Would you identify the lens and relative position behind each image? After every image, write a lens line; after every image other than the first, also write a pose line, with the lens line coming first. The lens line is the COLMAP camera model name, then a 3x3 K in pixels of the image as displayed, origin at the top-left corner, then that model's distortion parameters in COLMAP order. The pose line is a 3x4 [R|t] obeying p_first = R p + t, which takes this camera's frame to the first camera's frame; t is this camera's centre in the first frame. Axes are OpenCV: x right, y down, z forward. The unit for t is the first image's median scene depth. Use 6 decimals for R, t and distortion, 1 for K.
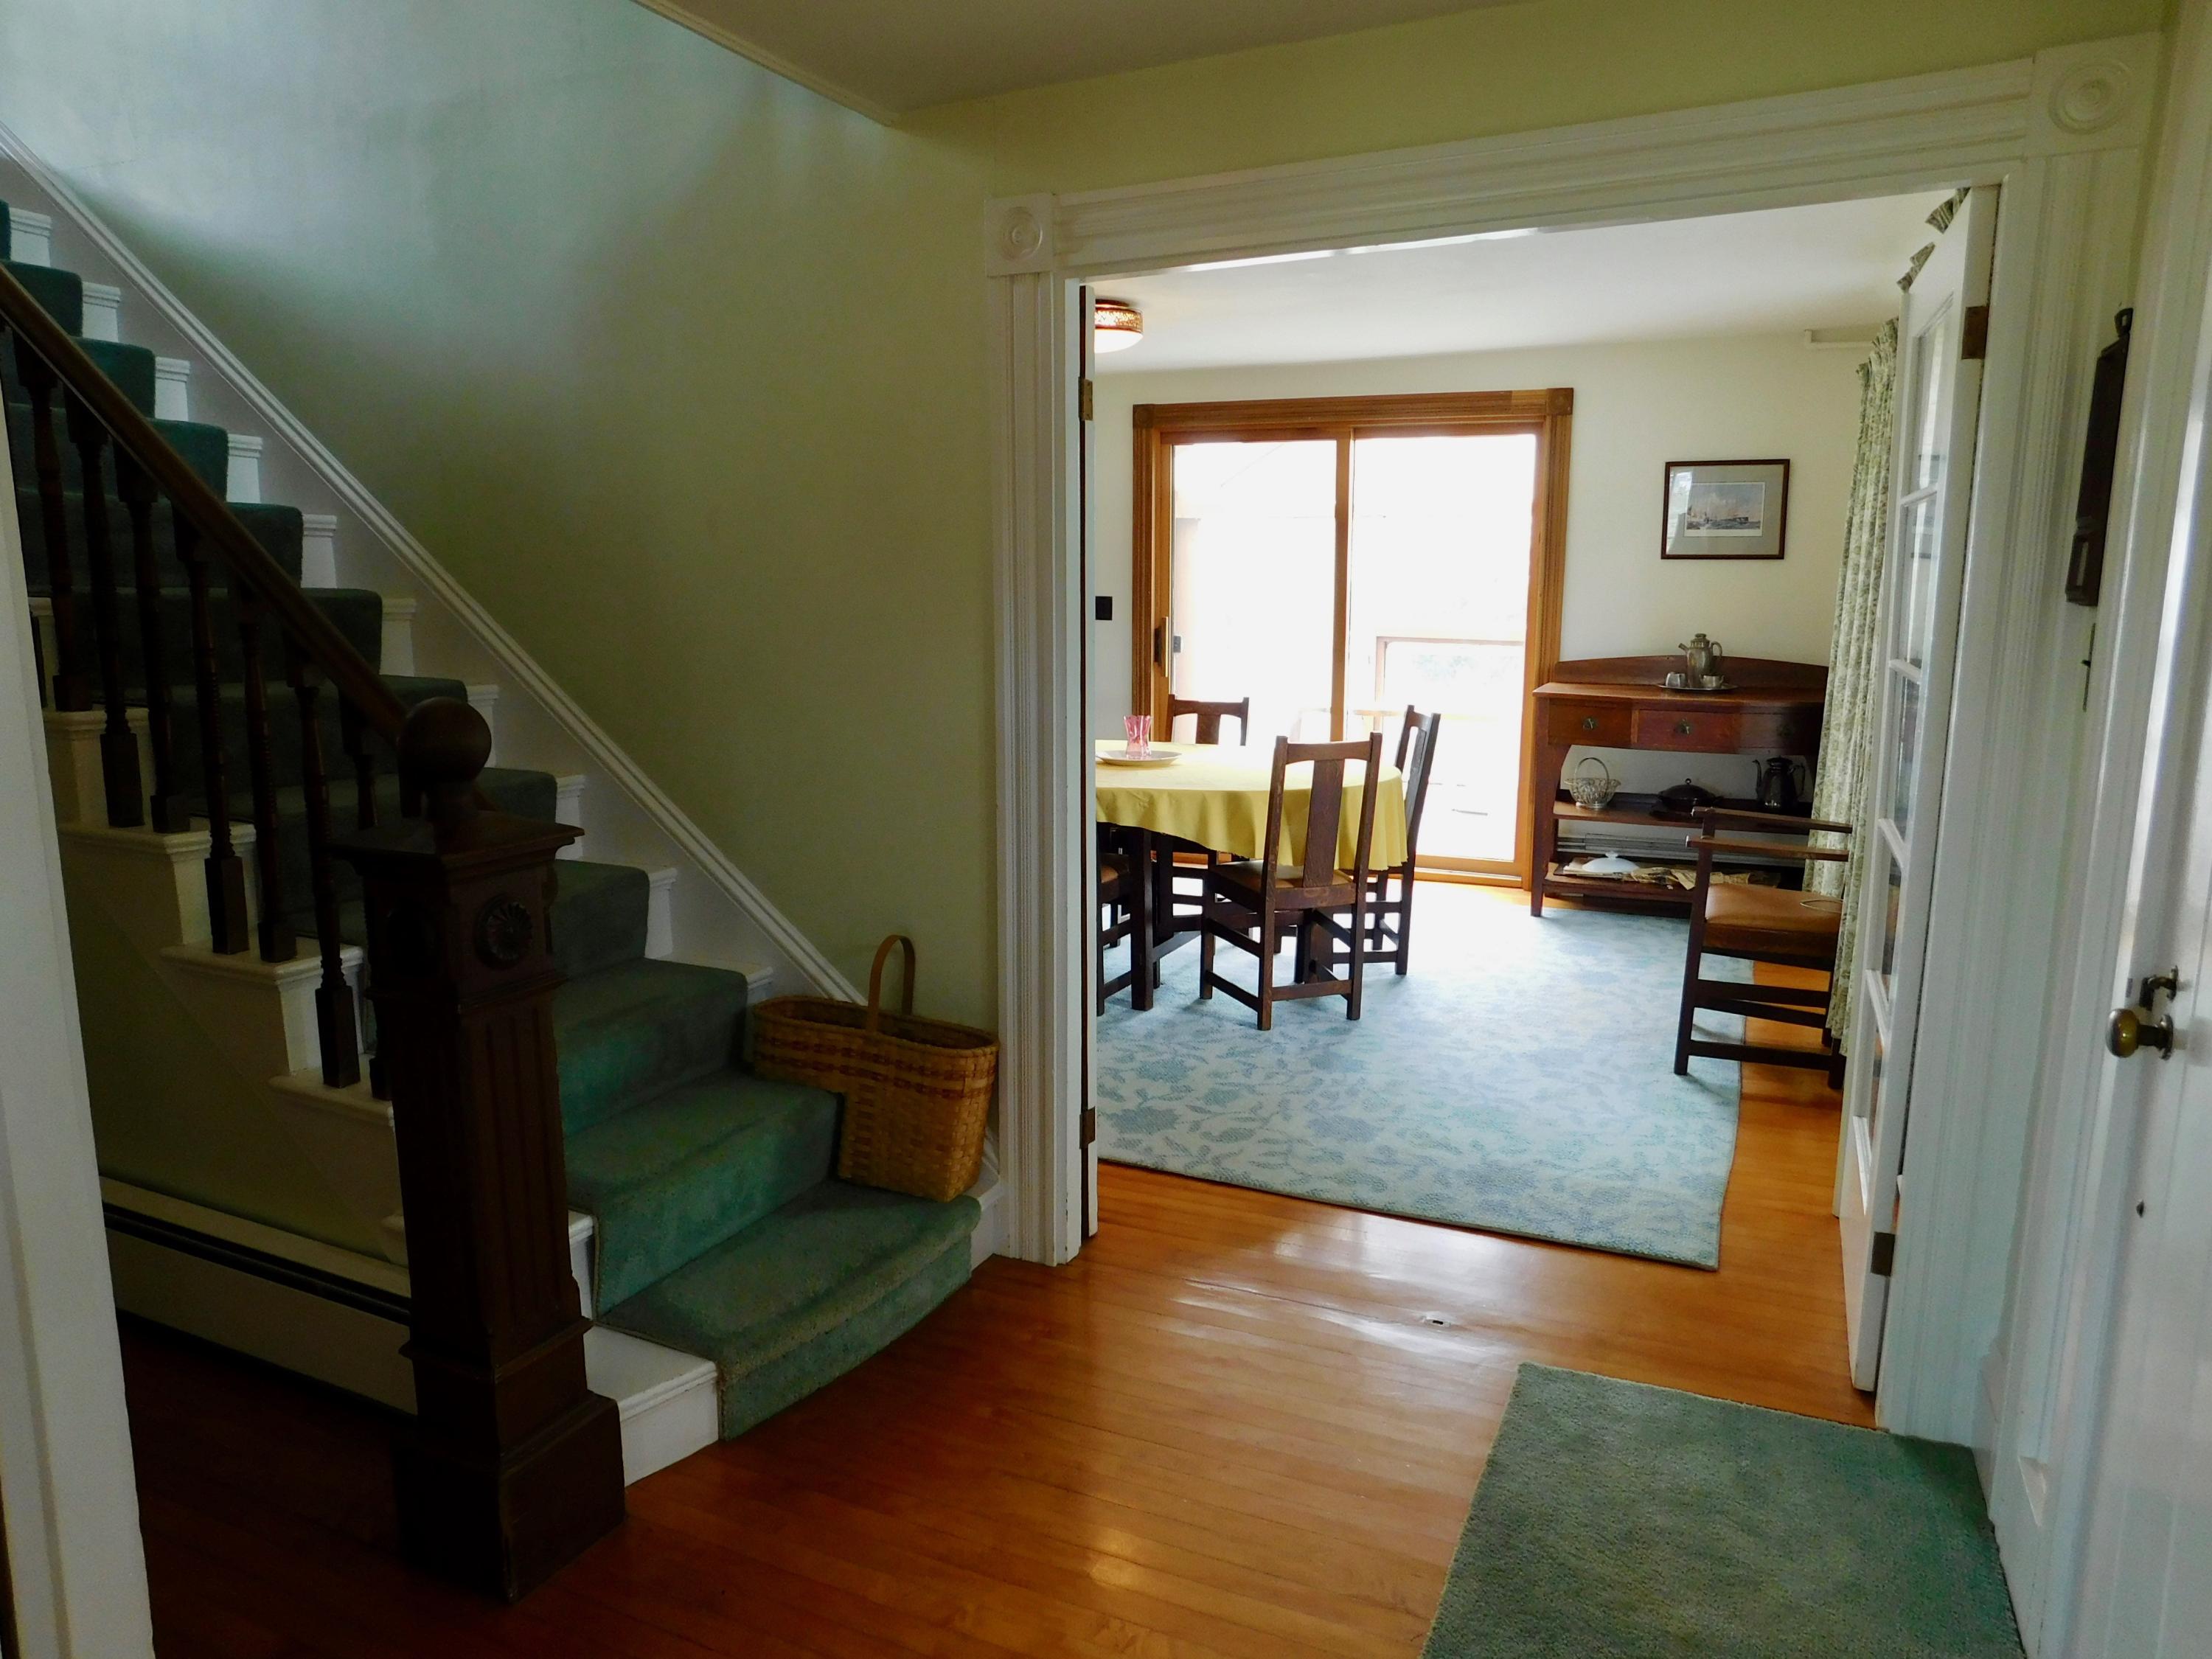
lens RADIAL K [[1460.8, 0, 1109.6], [0, 1460.8, 806.8], [0, 0, 1]] dist [-0.052211, 0.034913]
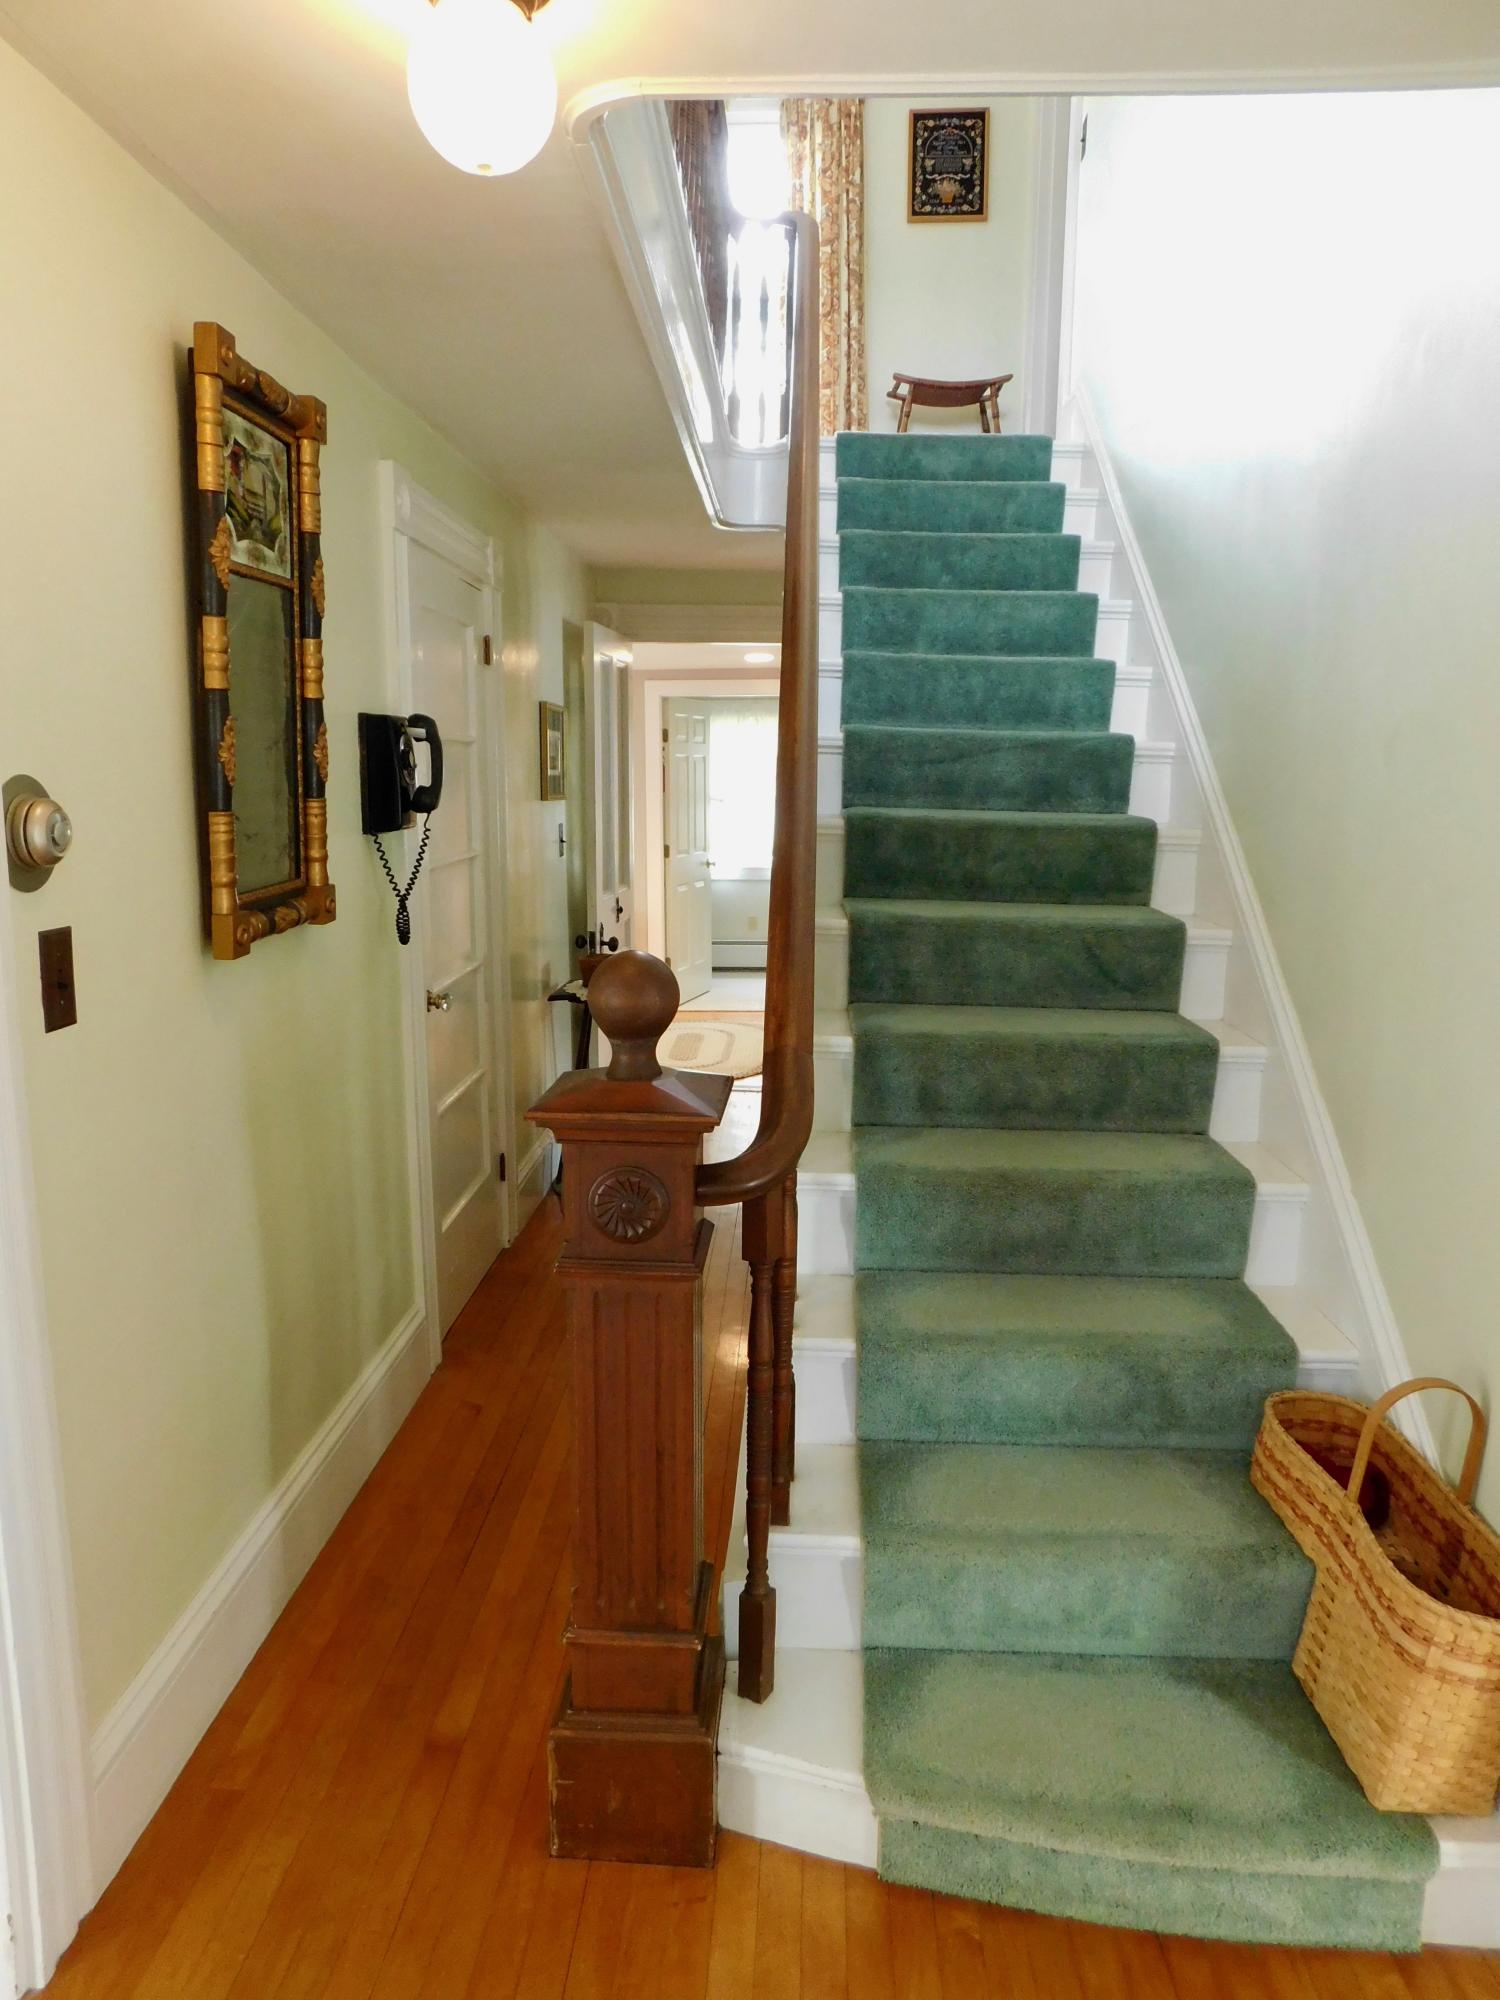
lens RADIAL K [[1320.8, 0, 748.3], [0, 1320.8, 1005.3], [0, 0, 1]] dist [-0.052211, 0.034913]
pose [[0.397415, 0.162063, -0.903215, 0.180318], [-0.167808, 0.980518, 0.102098, -0.066107], [0.902165, 0.110992, 0.416868, 0.362729]]
